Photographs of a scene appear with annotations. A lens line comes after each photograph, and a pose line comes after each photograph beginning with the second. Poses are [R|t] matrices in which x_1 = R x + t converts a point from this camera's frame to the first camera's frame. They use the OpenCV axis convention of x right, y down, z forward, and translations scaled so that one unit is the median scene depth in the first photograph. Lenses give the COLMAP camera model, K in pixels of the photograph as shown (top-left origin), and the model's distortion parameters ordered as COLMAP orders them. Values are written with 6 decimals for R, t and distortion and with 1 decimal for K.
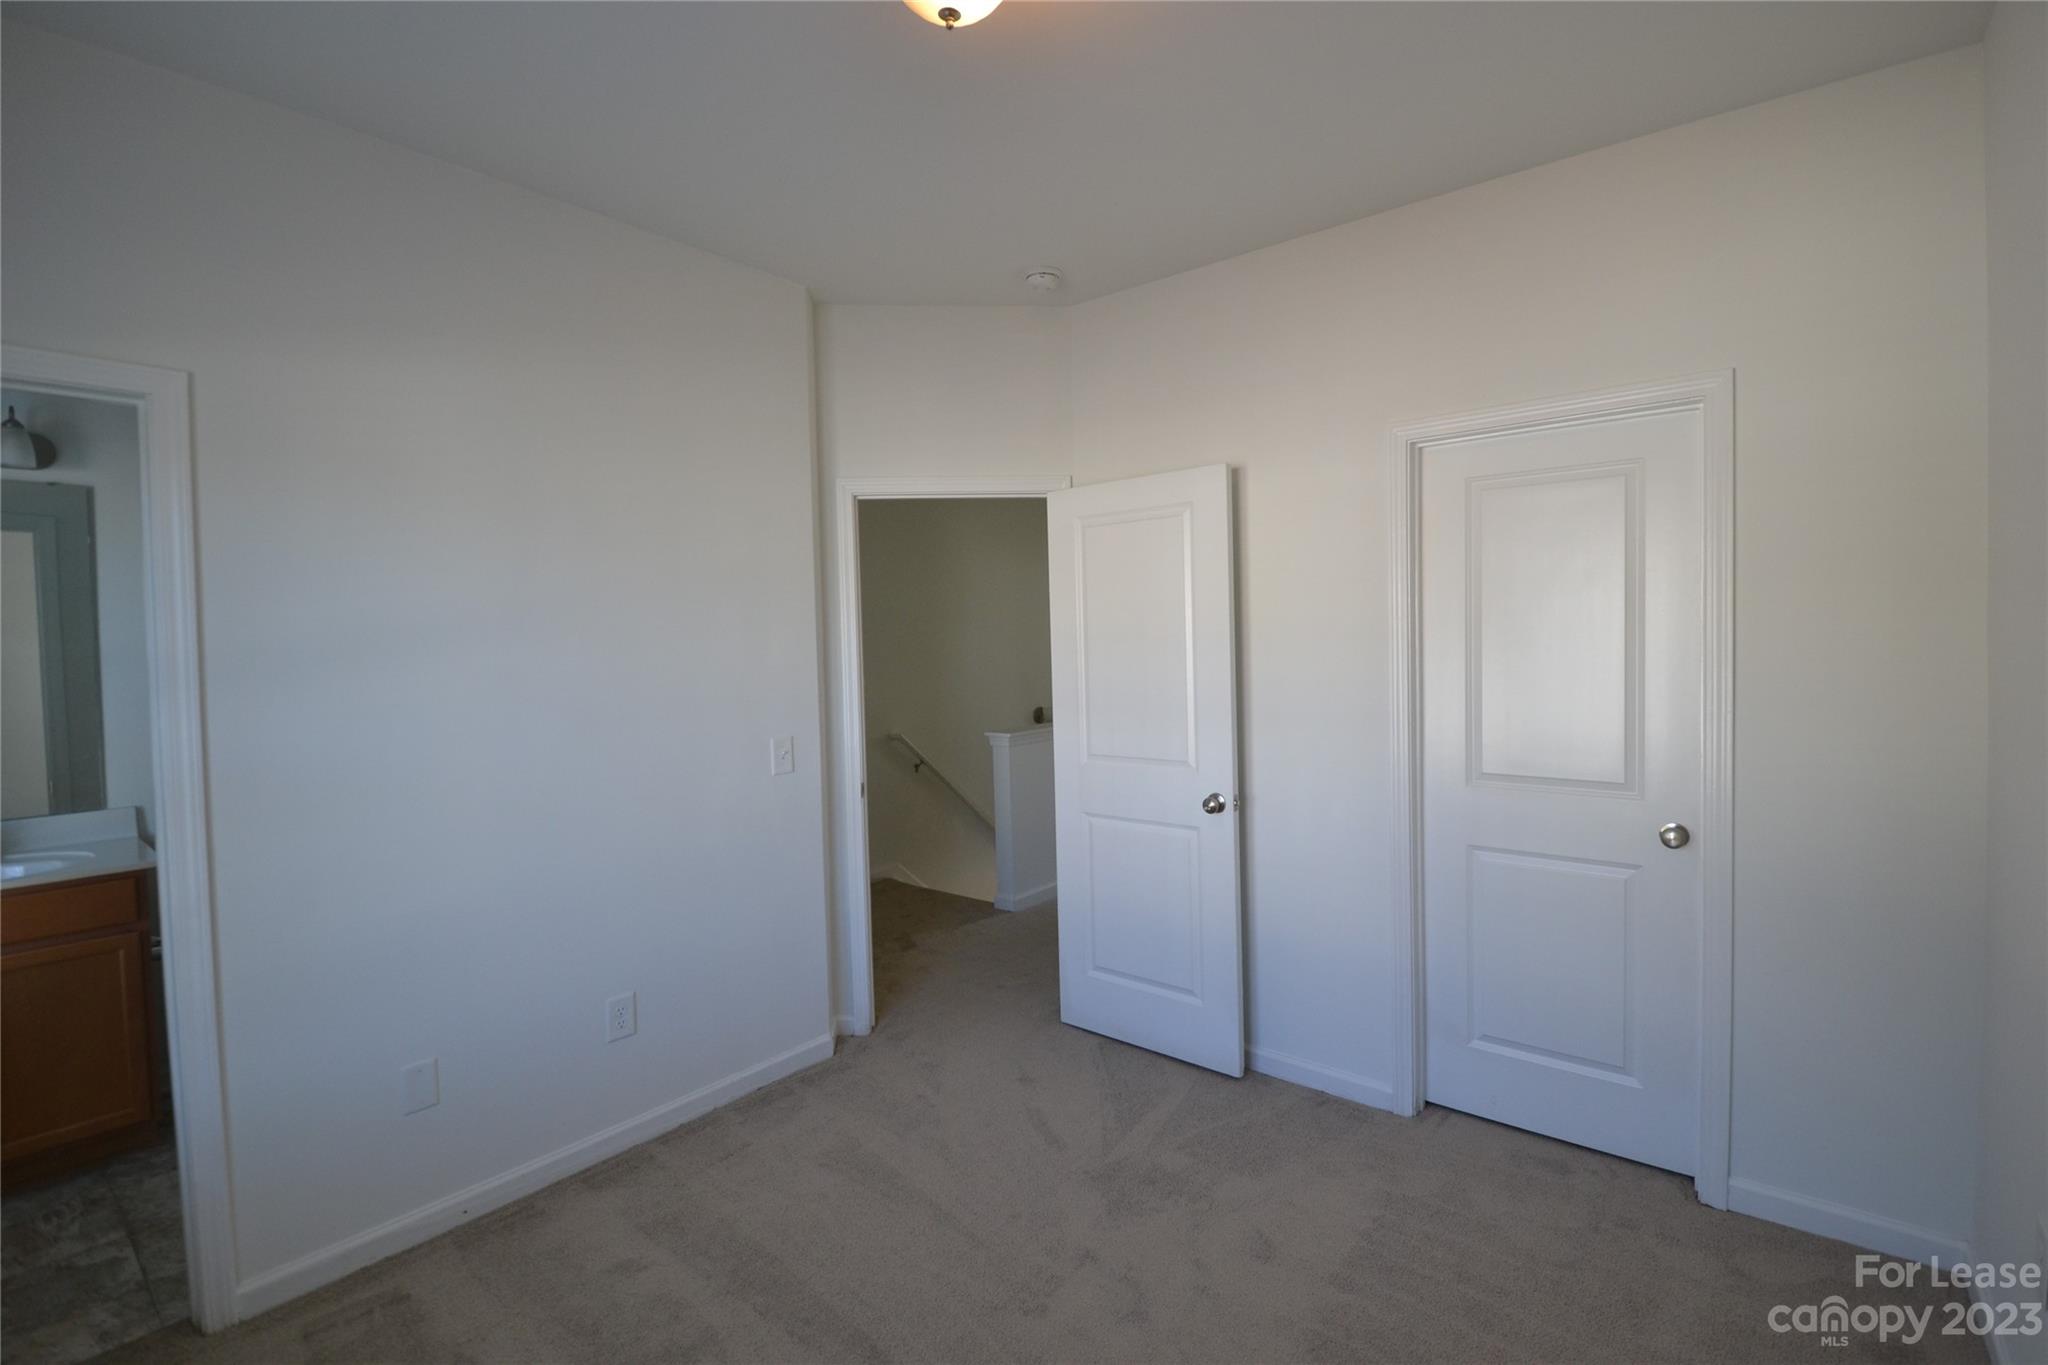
lens RADIAL K [[912.2, 0, 1032.3], [0, 912.2, 669.8], [0, 0, 1]] dist [0.023383, -0.026628]
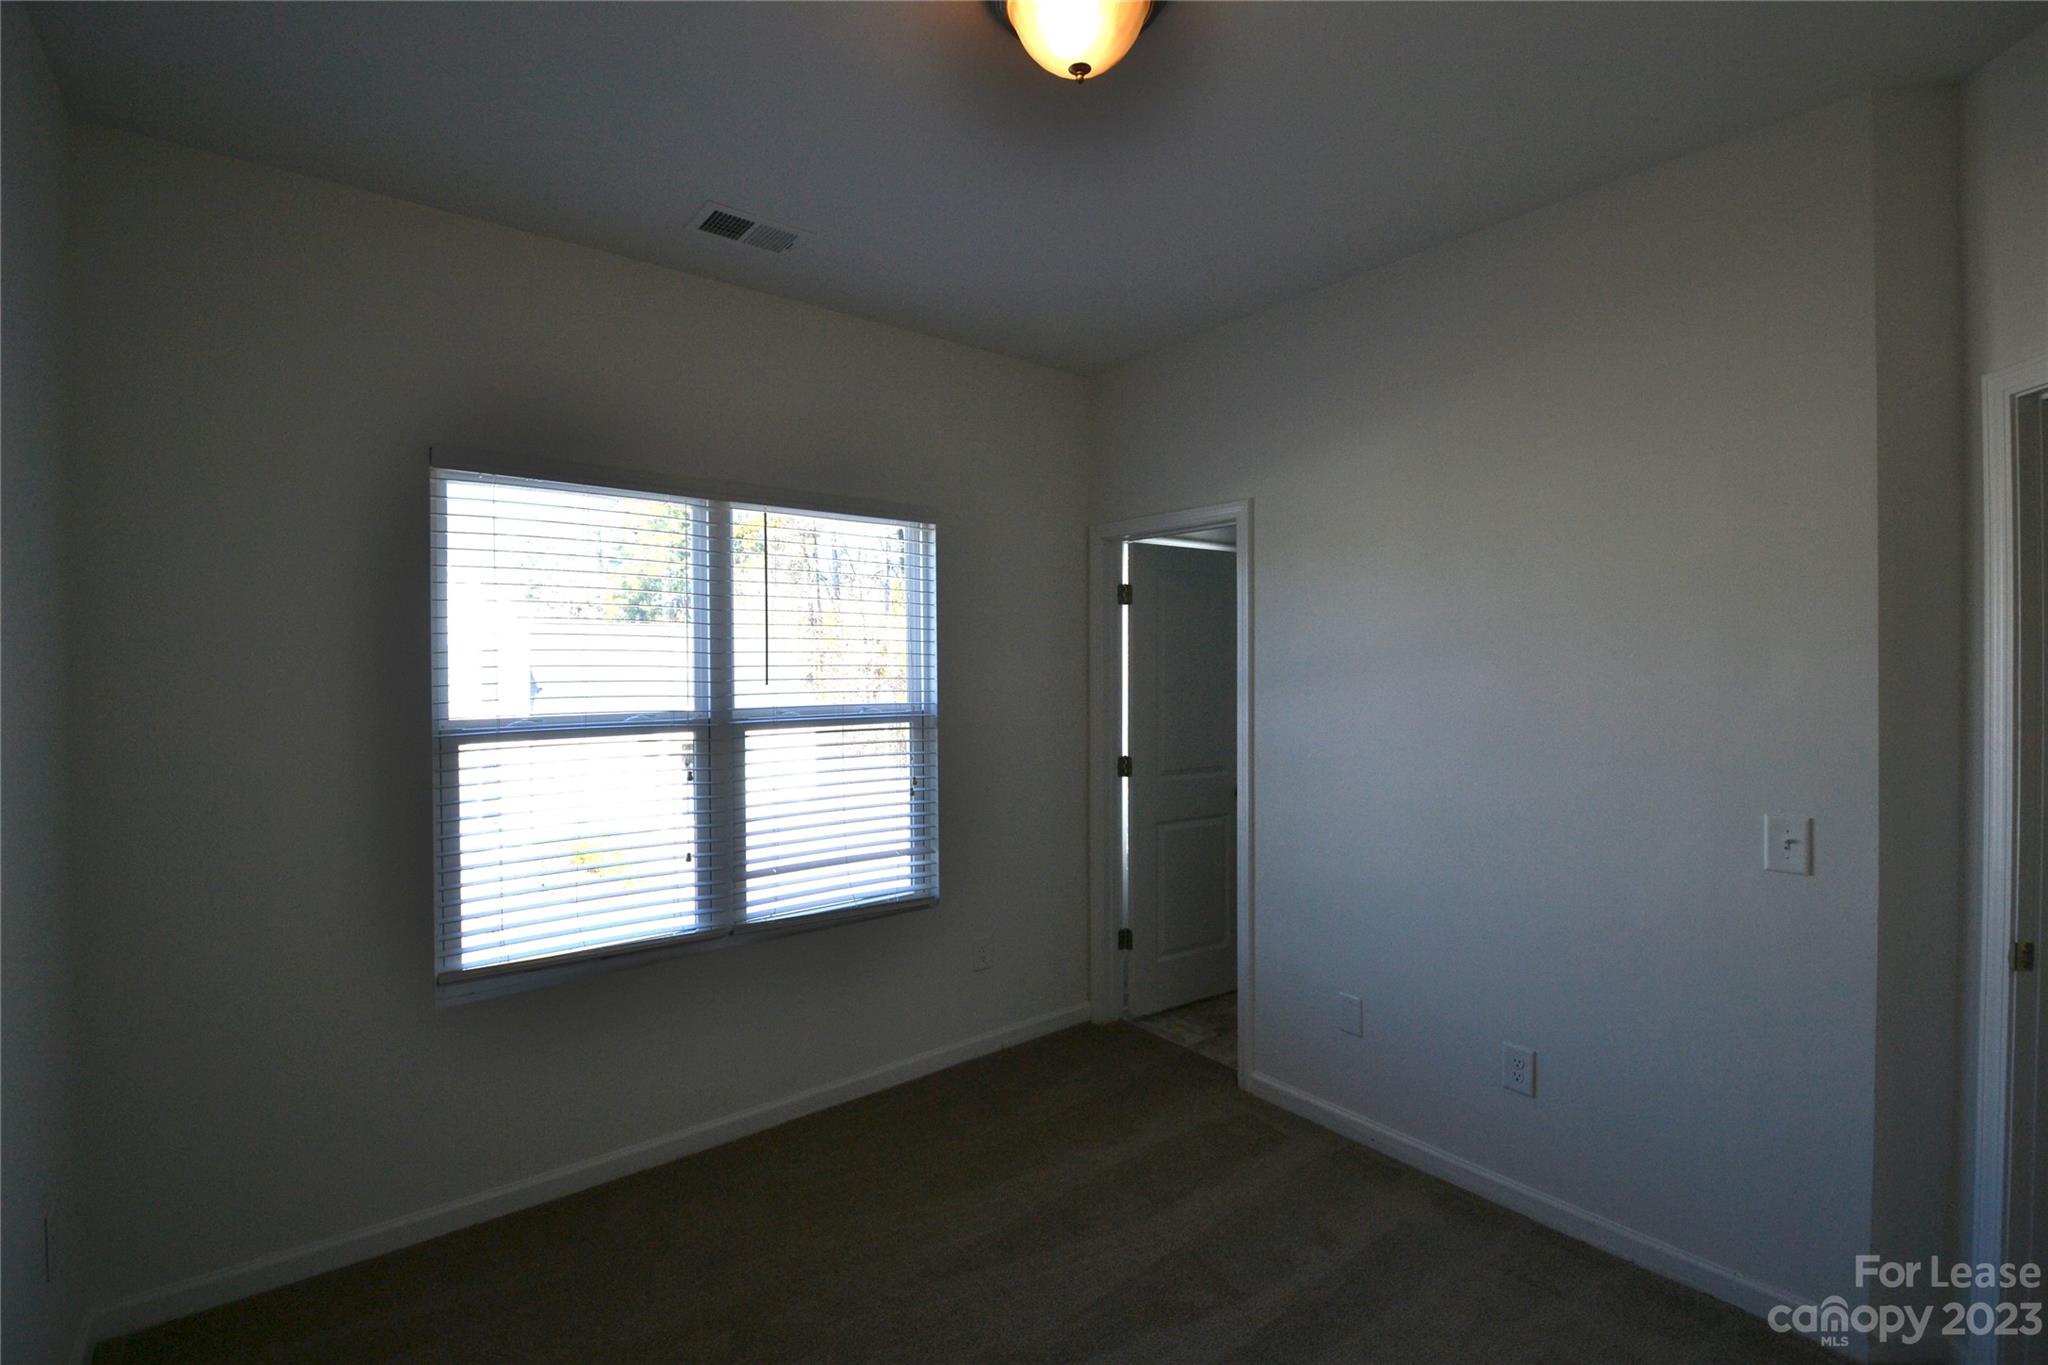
lens RADIAL K [[912.2, 0, 1032.3], [0, 912.2, 669.8], [0, 0, 1]] dist [0.023383, -0.026628]
pose [[-0.211922, 0.029089, -0.976854, 0.567593], [-0.021994, 0.999162, 0.034525, -0.049568], [0.977039, 0.028801, -0.211104, 0.716696]]
